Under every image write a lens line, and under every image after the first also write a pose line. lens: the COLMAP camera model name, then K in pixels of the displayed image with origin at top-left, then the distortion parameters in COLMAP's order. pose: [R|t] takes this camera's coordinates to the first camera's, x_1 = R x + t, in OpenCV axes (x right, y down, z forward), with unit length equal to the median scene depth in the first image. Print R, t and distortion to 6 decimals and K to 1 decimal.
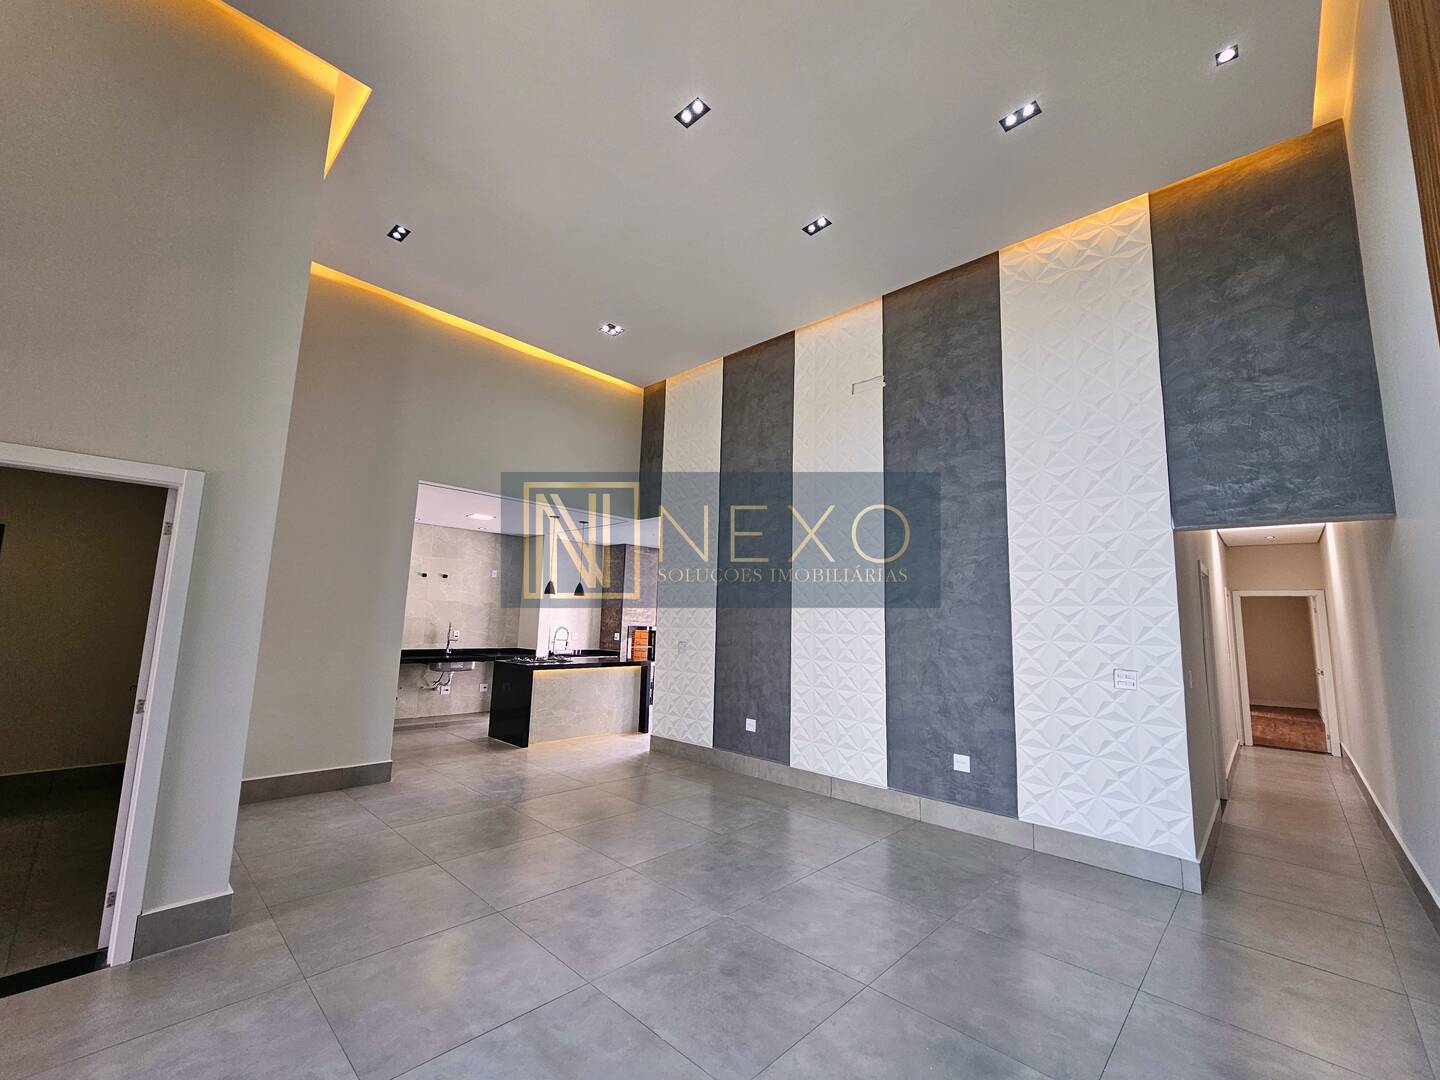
lens RADIAL K [[589.3, 0, 729.1], [0, 589.3, 542.4], [0, 0, 1]] dist [-0.001327, -0.000908]
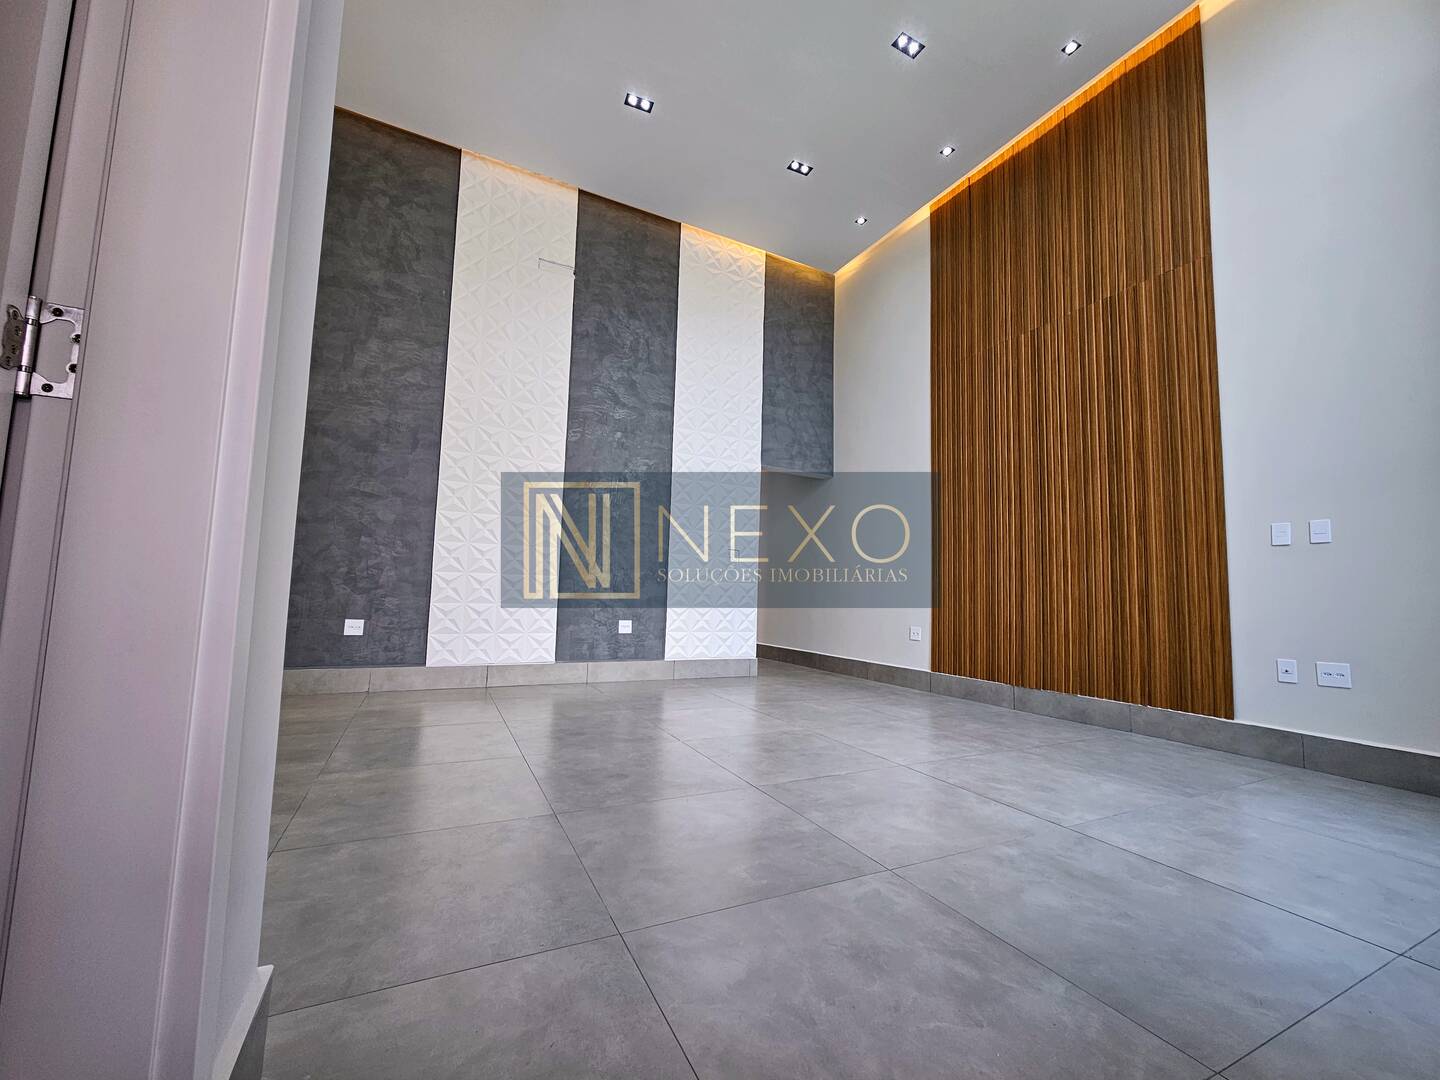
lens RADIAL K [[589.3, 0, 734.3], [0, 589.3, 542.6], [0, 0, 1]] dist [-0.001327, -0.000908]
pose [[0.335453, 0.061940, 0.940018, -0.634589], [-0.146444, 0.989135, -0.012917, 0.174410], [-0.930605, -0.133327, 0.340879, 0.375919]]
